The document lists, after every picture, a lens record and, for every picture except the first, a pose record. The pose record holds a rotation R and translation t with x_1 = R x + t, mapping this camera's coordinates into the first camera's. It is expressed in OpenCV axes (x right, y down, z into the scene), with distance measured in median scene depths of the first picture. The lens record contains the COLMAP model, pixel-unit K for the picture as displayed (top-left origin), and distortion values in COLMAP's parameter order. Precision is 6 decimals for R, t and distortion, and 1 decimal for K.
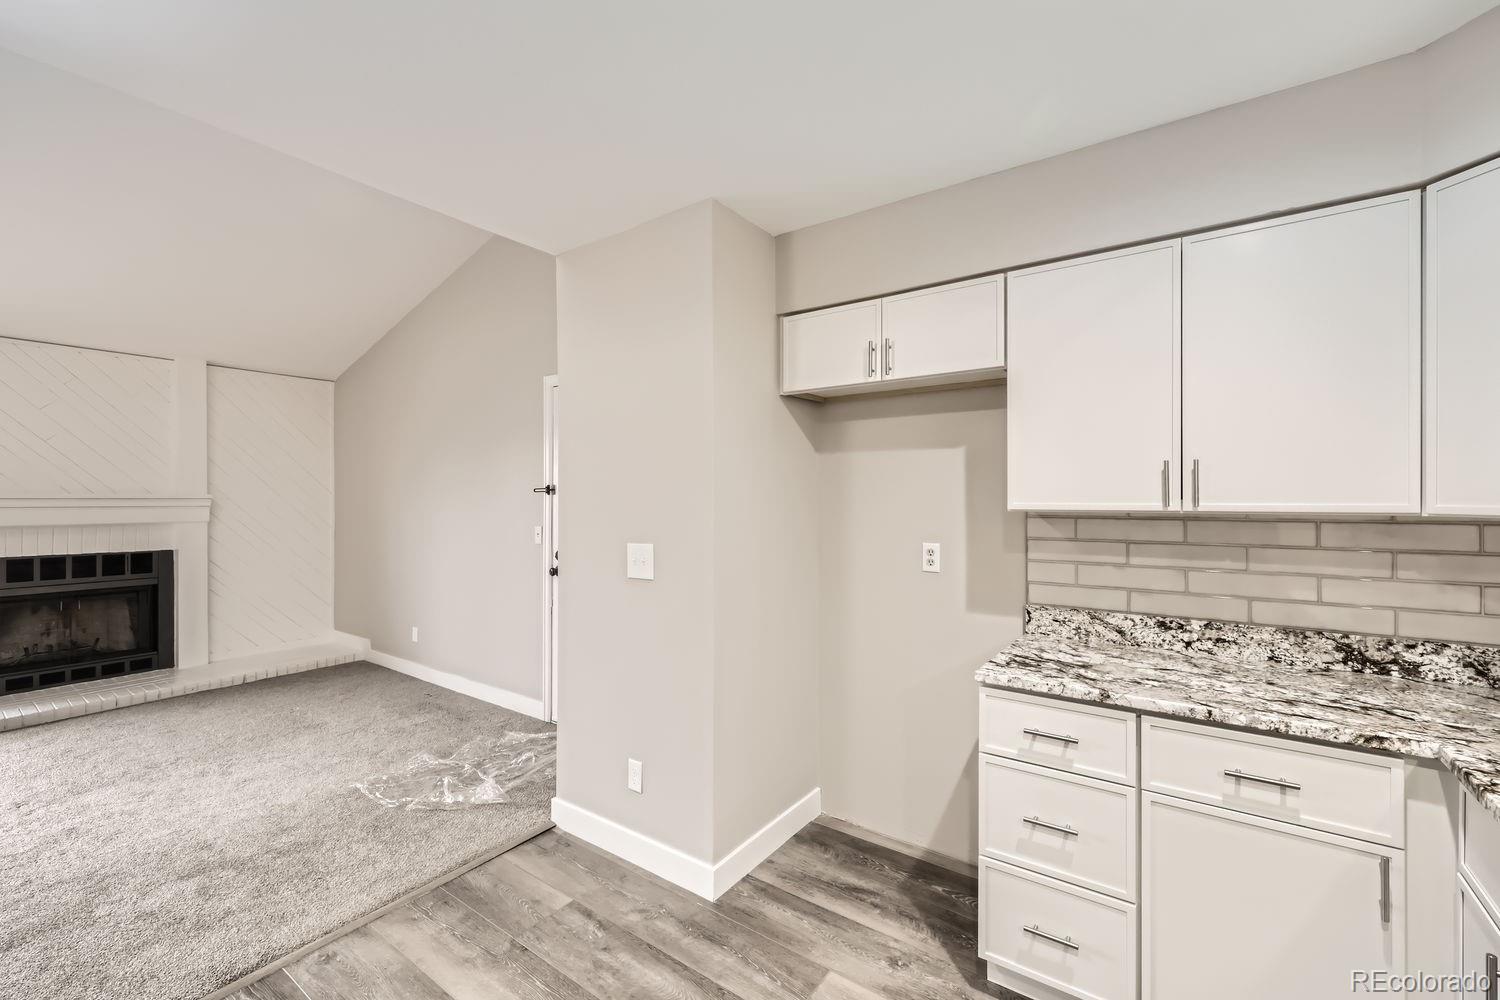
lens RADIAL K [[632.5, 0, 740.9], [0, 632.5, 498.0], [0, 0, 1]] dist [0.006635, -0.001315]
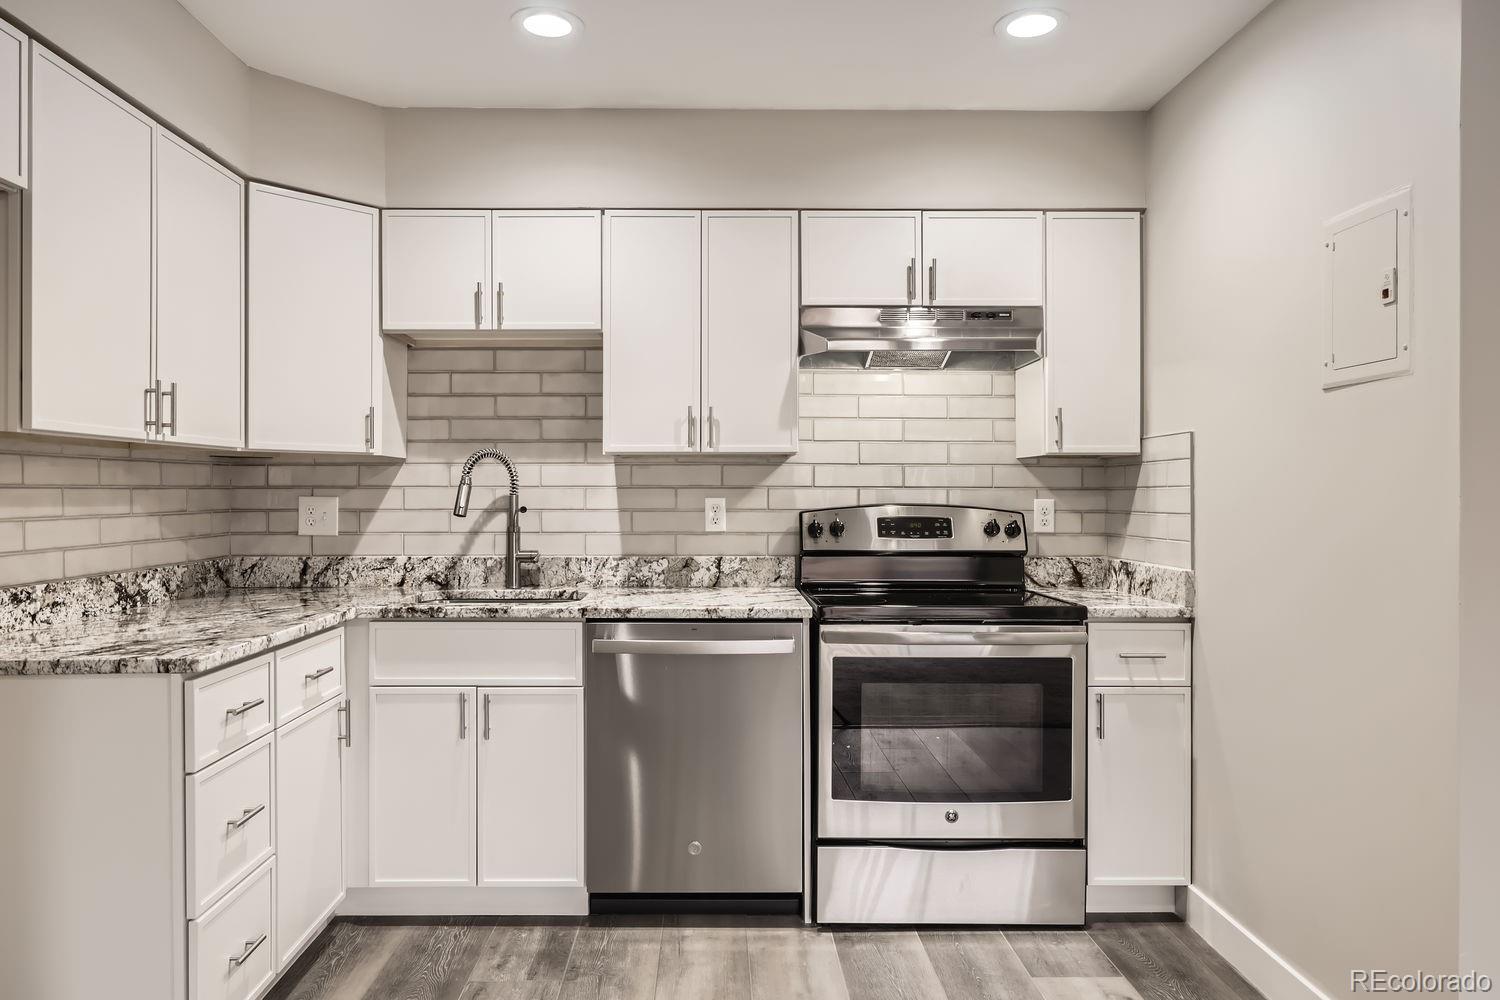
lens RADIAL K [[1035.2, 0, 722.4], [0, 1035.2, 494.0], [0, 0, 1]] dist [-0.004026, 0.003580]
pose [[-0.597719, -0.000115, 0.801706, -0.643271], [0.001321, 0.999998, 0.001129, 0.066635], [-0.801705, 0.001734, -0.597718, 0.881625]]
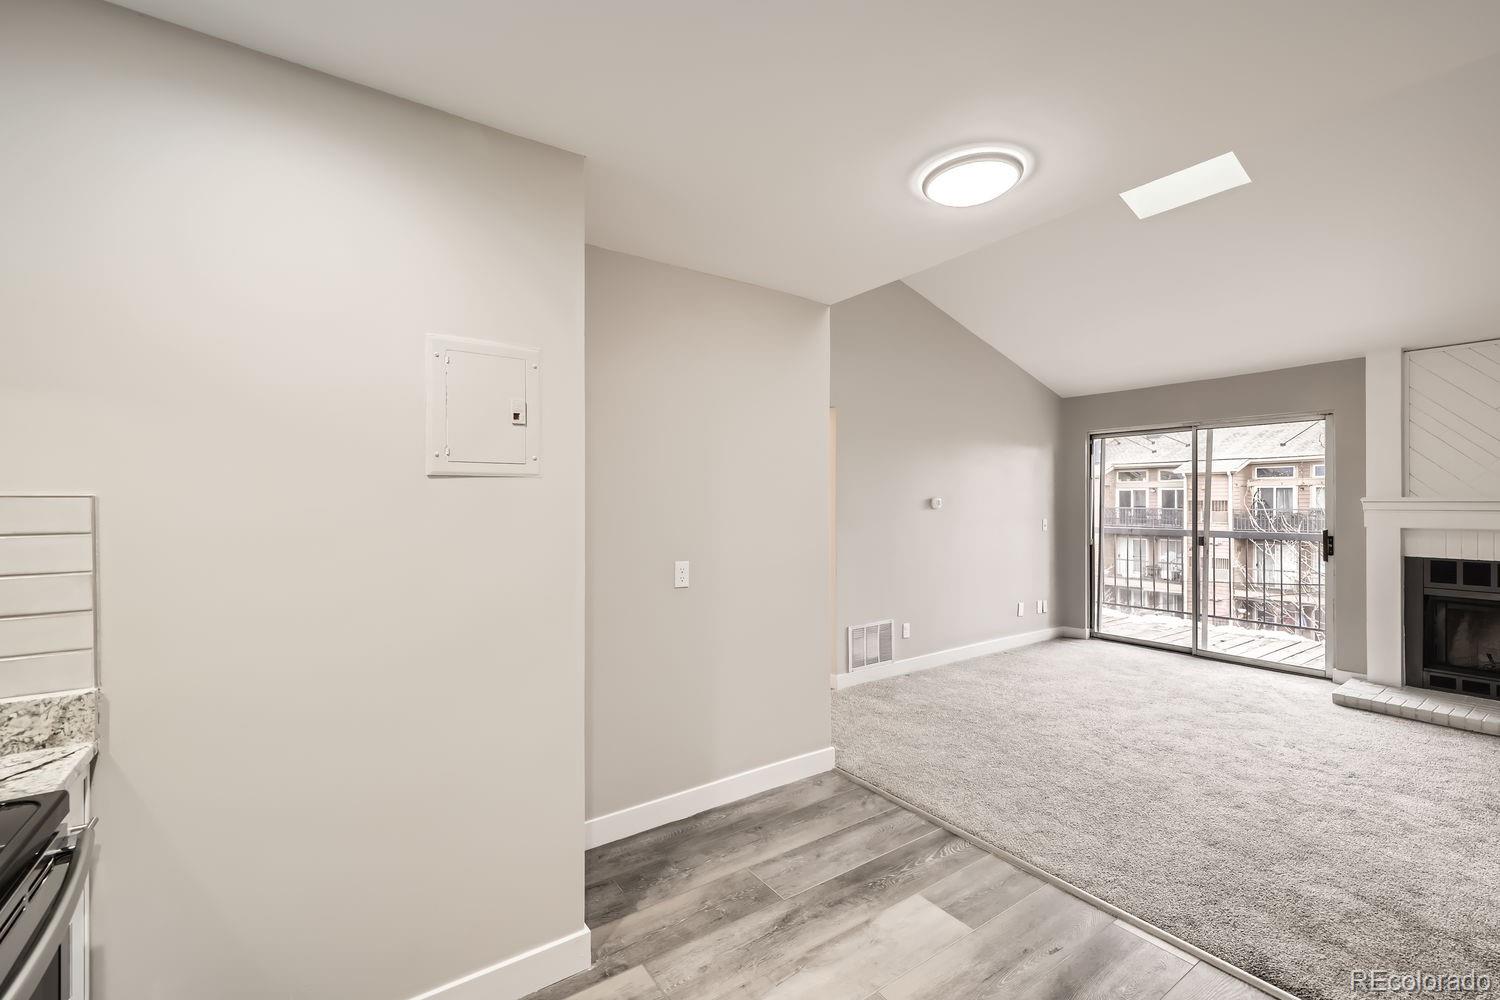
lens RADIAL K [[631.2, 0, 744.2], [0, 631.2, 502.4], [0, 0, 1]] dist [0.007703, -0.000630]
pose [[-0.324336, 0.001027, -0.945941, 0.319741], [-0.000040, 0.999999, 0.001099, 0.000796], [0.945942, 0.000395, -0.324336, 0.414754]]
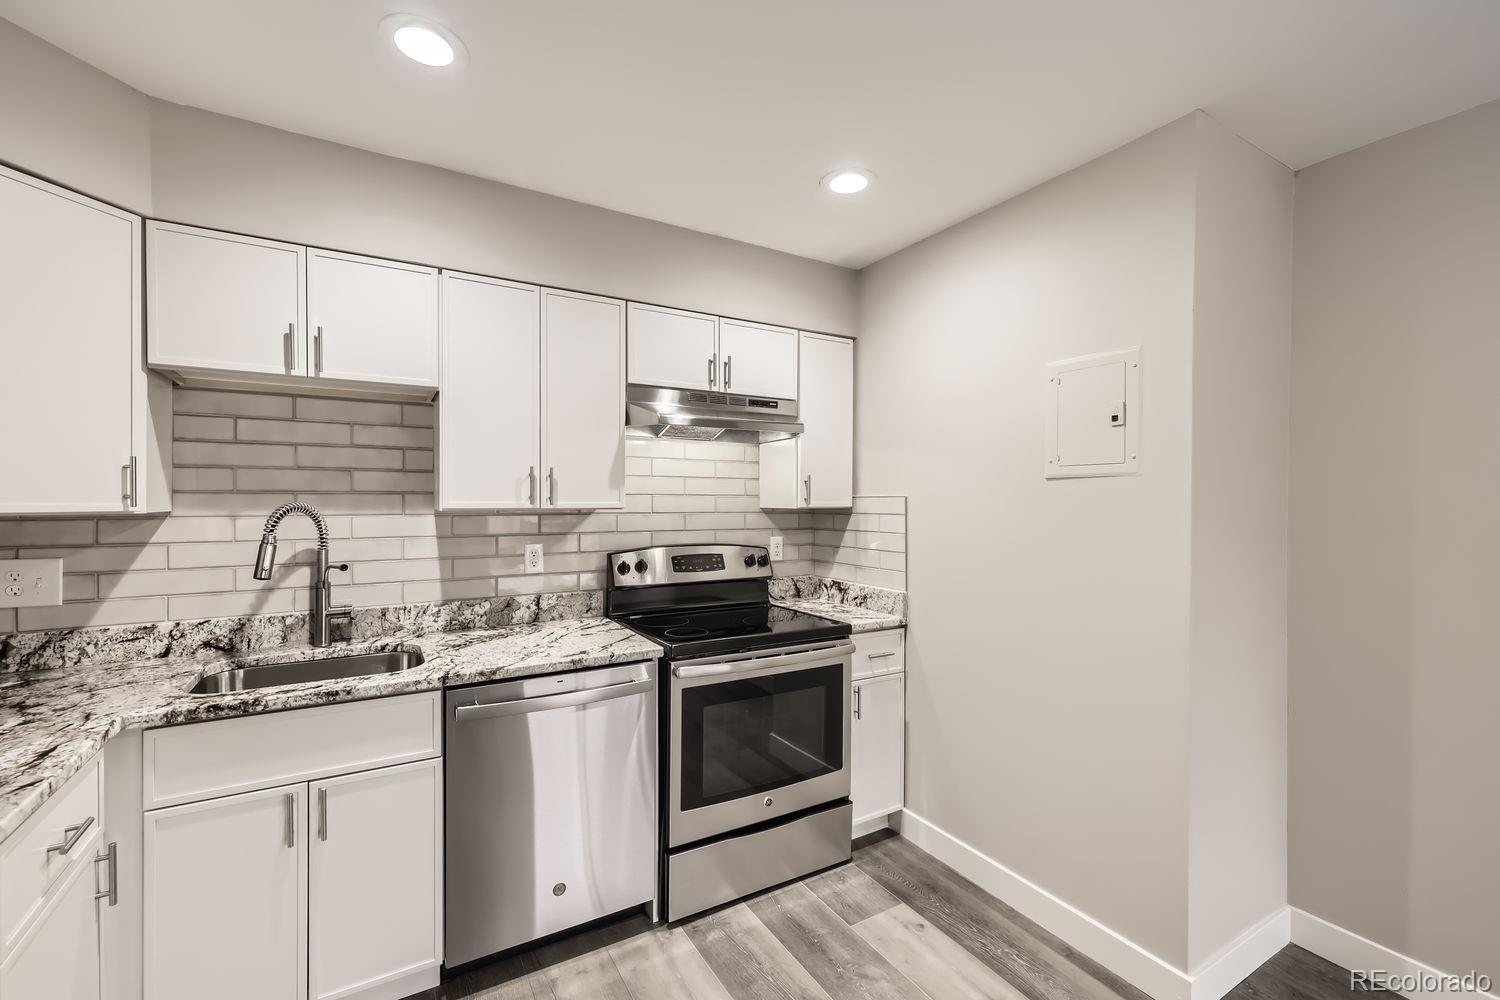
lens RADIAL K [[631.2, 0, 744.2], [0, 631.2, 502.4], [0, 0, 1]] dist [0.007703, -0.000630]
pose [[-0.918401, -0.004726, 0.395622, -0.176407], [-0.002144, 0.999973, 0.006968, -0.000132], [-0.395645, 0.005552, -0.918387, 0.811306]]
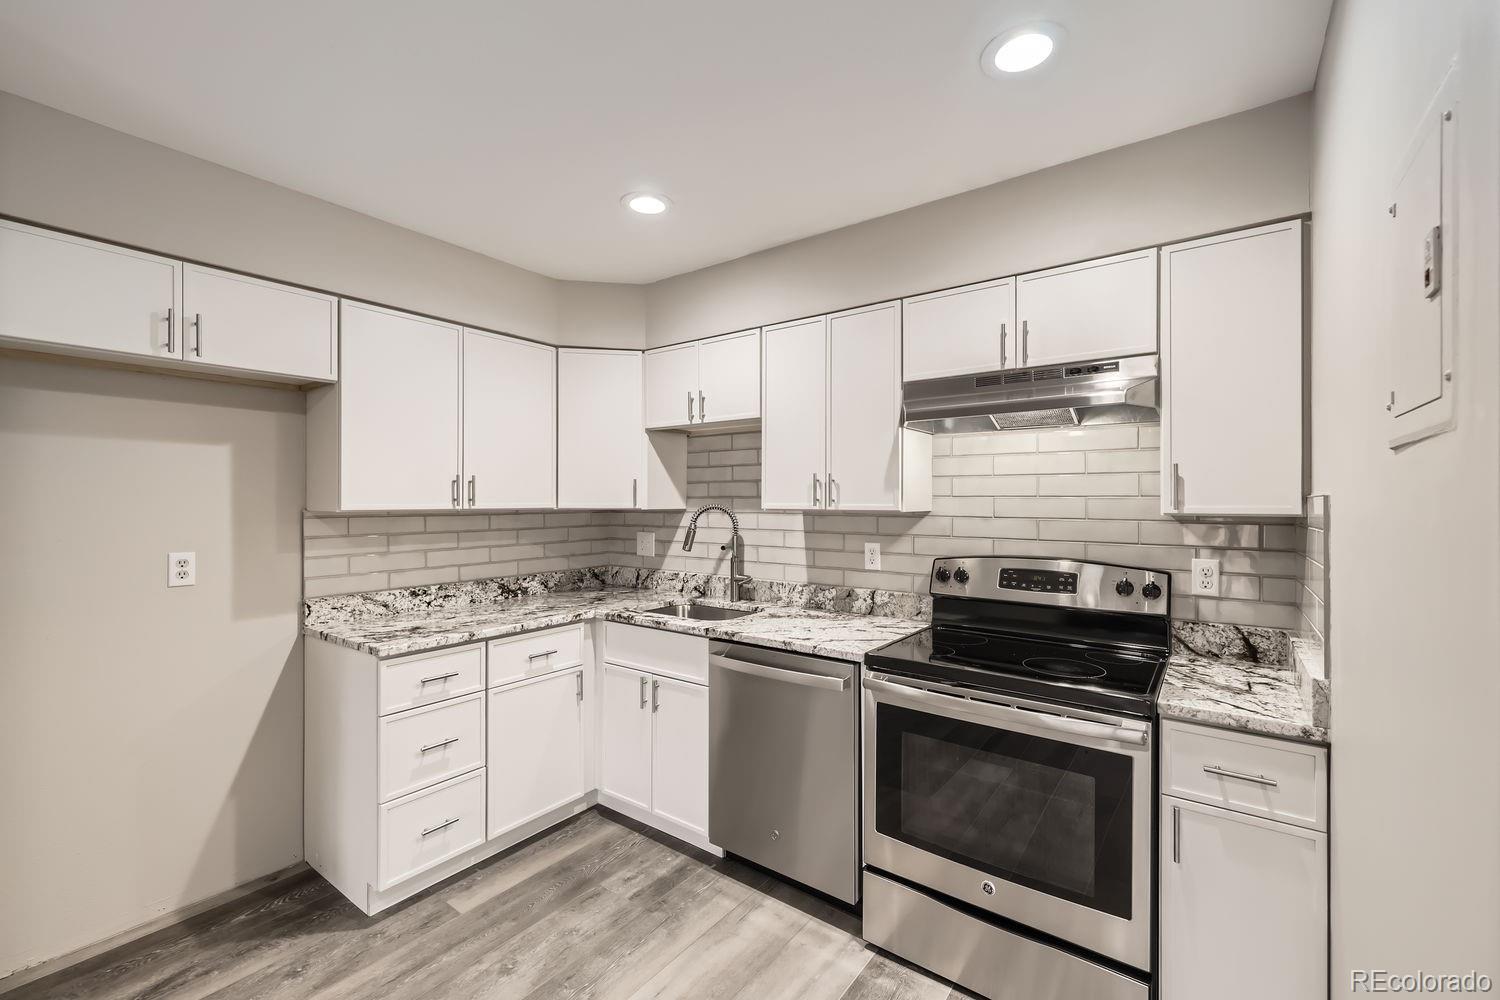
lens RADIAL K [[632.5, 0, 740.9], [0, 632.5, 498.0], [0, 0, 1]] dist [0.006635, -0.001315]
pose [[0.017040, 0.004693, 0.999844, -0.571201], [0.000709, 0.999989, -0.004706, 0.001405], [-0.999855, 0.000789, 0.017036, 0.228258]]
